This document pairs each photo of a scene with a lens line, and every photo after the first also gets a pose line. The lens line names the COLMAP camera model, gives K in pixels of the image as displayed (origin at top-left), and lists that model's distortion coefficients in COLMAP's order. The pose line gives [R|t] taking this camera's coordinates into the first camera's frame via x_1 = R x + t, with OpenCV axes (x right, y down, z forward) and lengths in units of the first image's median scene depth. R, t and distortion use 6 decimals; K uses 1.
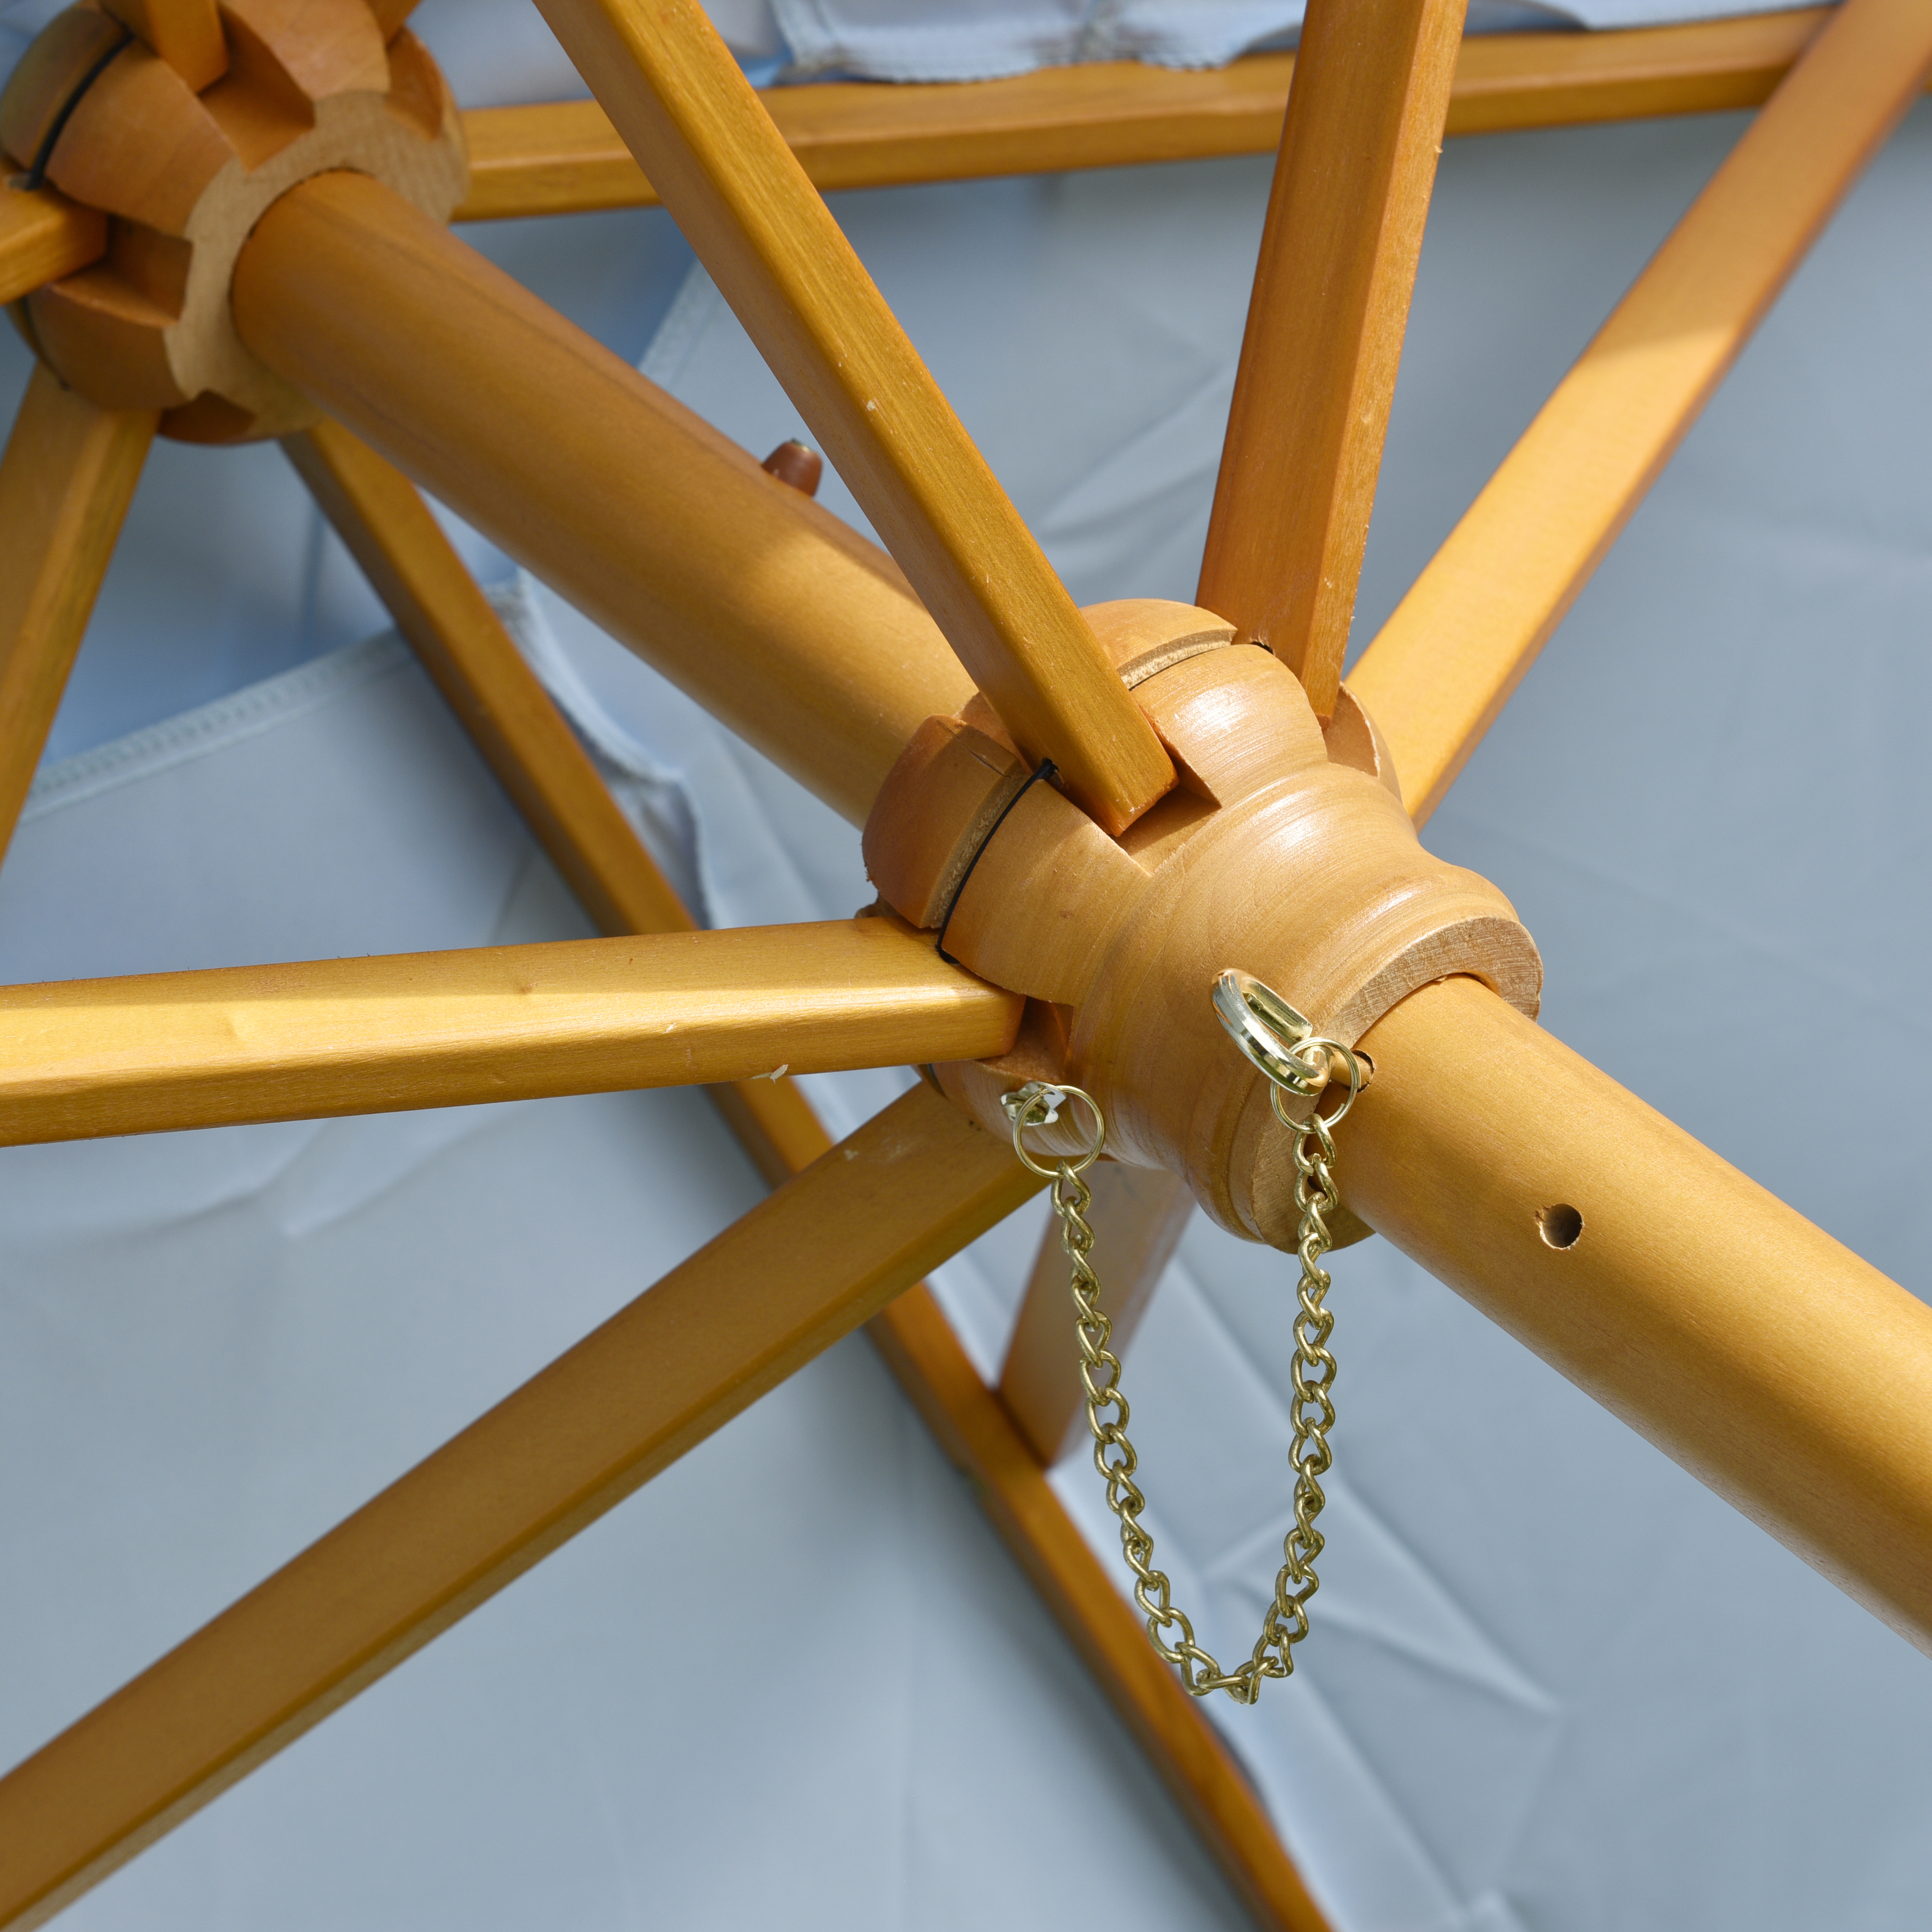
lens RADIAL K [[4876.6, 0, 965.3], [0, 4876.6, 971.1], [0, 0, 1]] dist [0.160038, 0.000000]
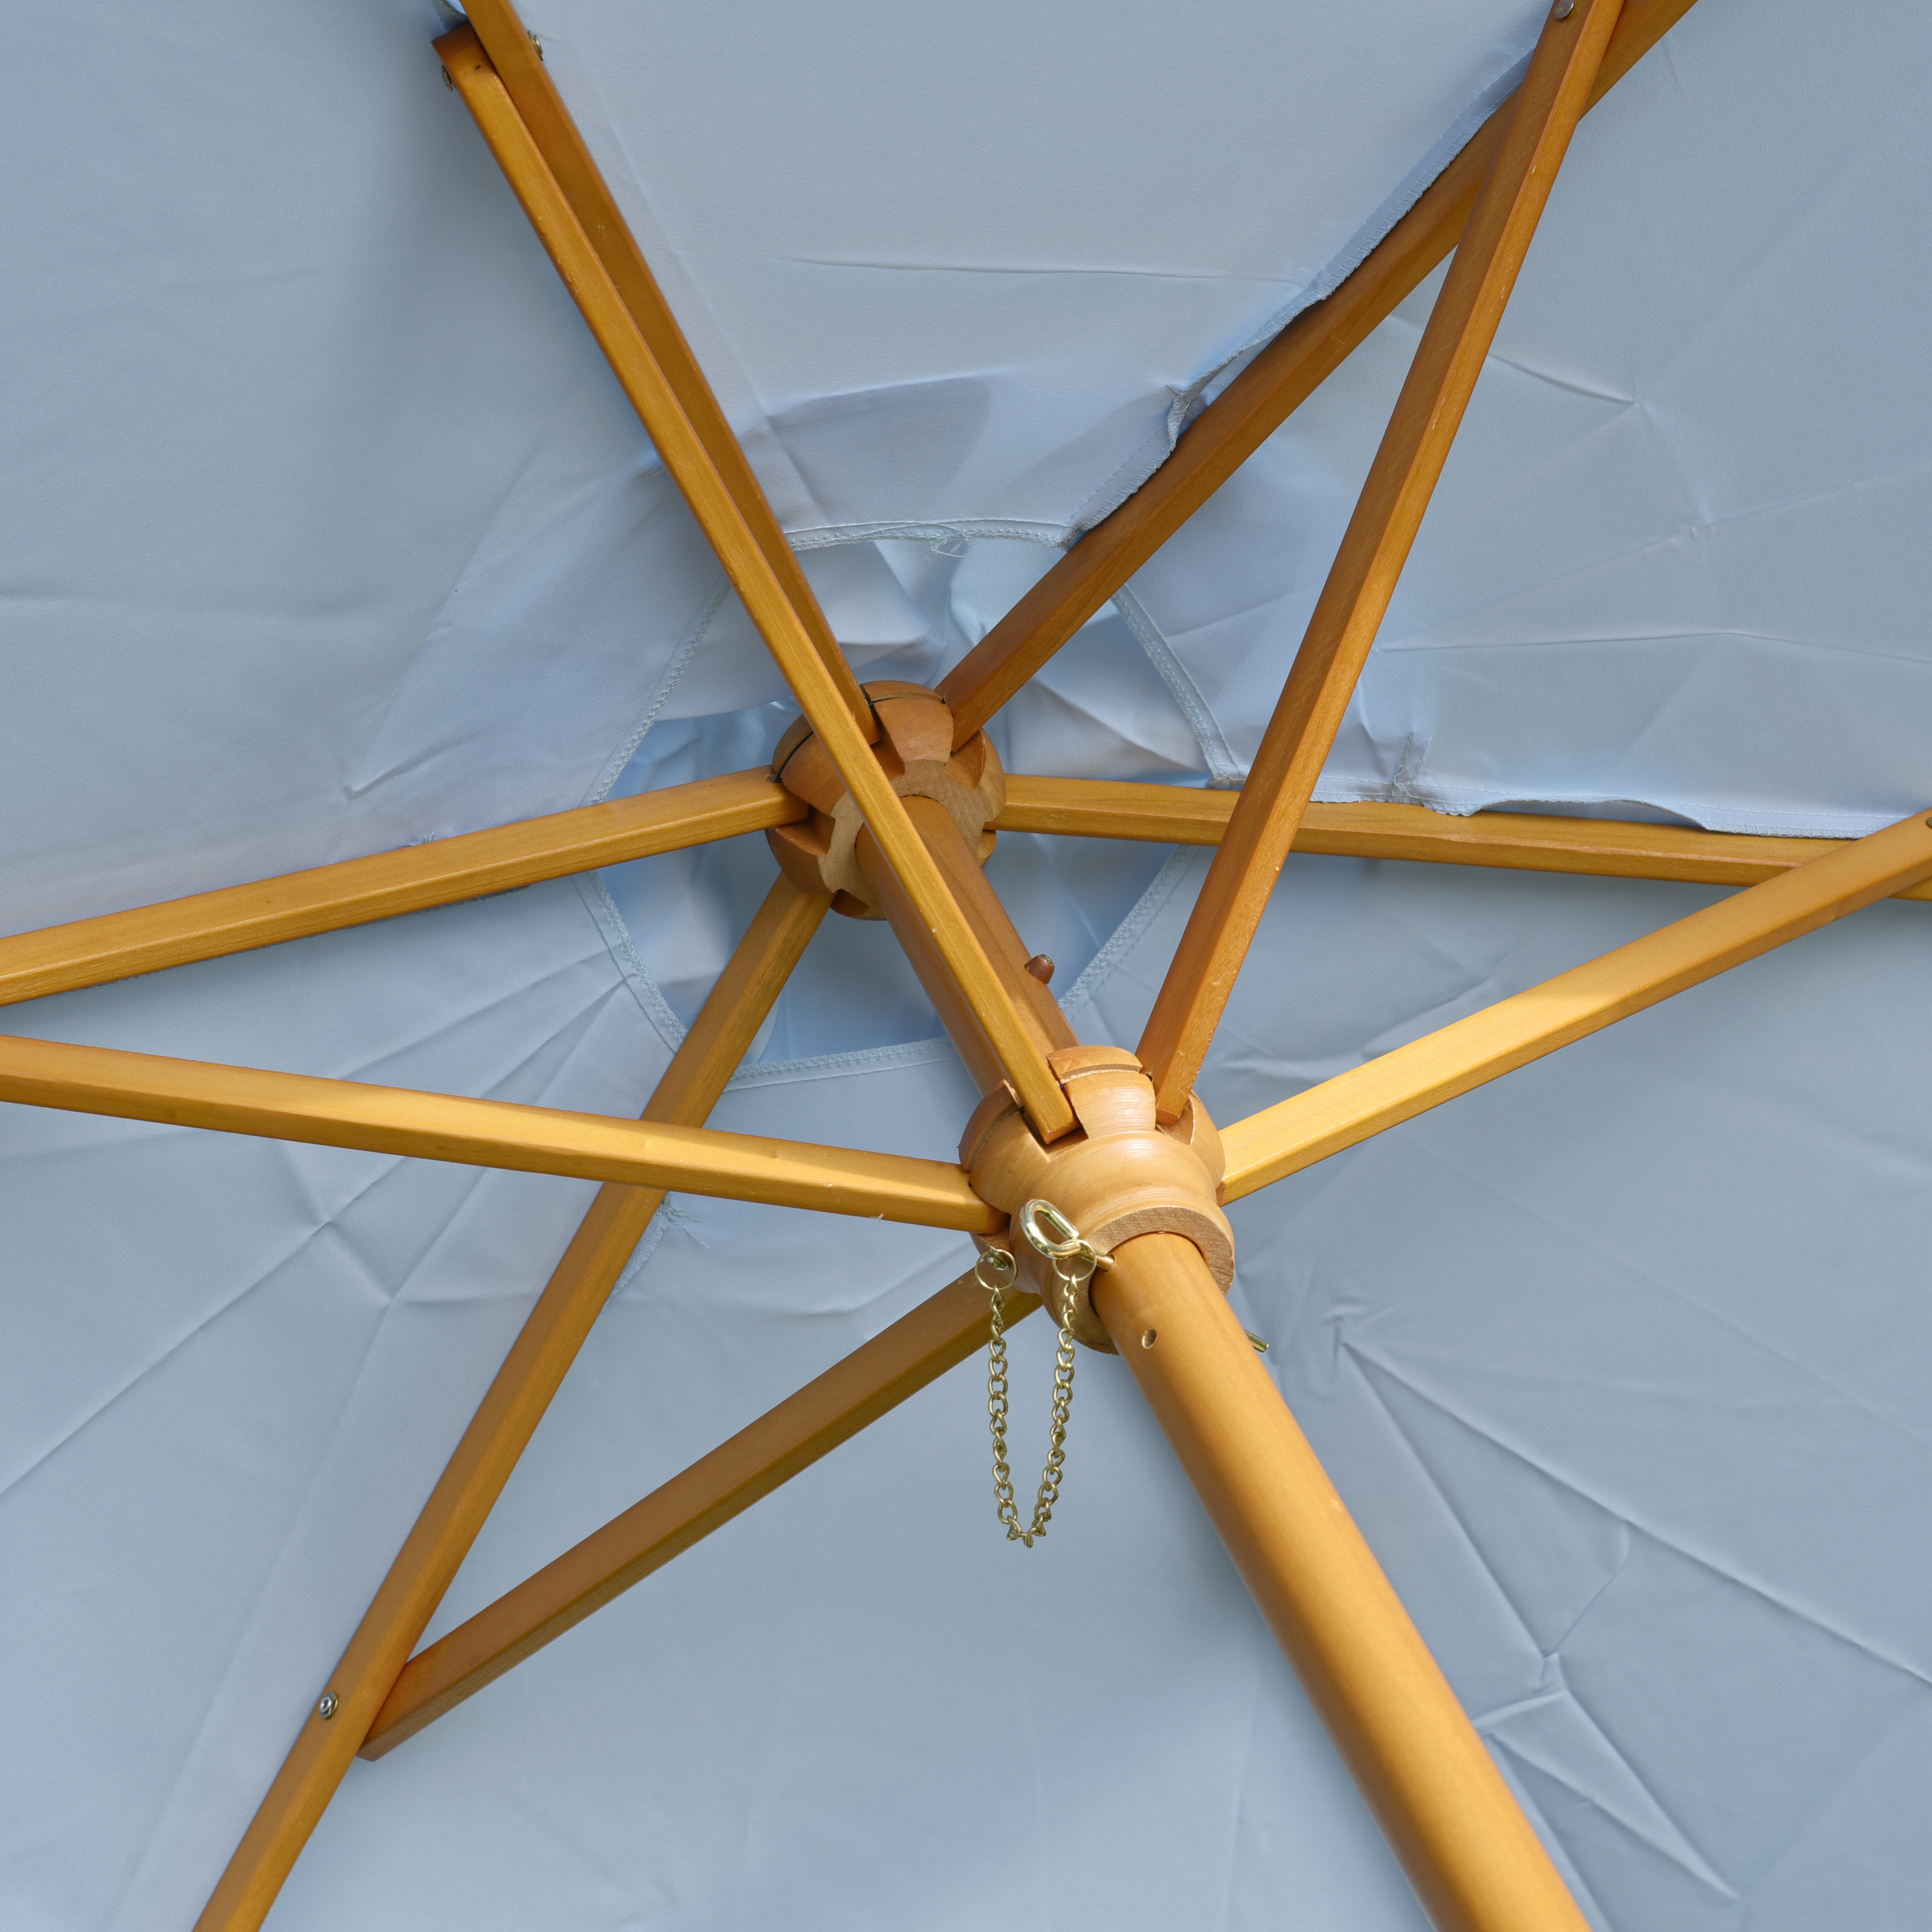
lens RADIAL K [[5234.8, 0, 966.8], [0, 5234.8, 963.9], [0, 0, 1]] dist [0.148608, 0.000000]
pose [[0.916003, 0.172801, -0.362047, 0.701727], [-0.213541, 0.974021, -0.075383, 0.066310], [0.339616, 0.146364, 0.929107, -1.023688]]
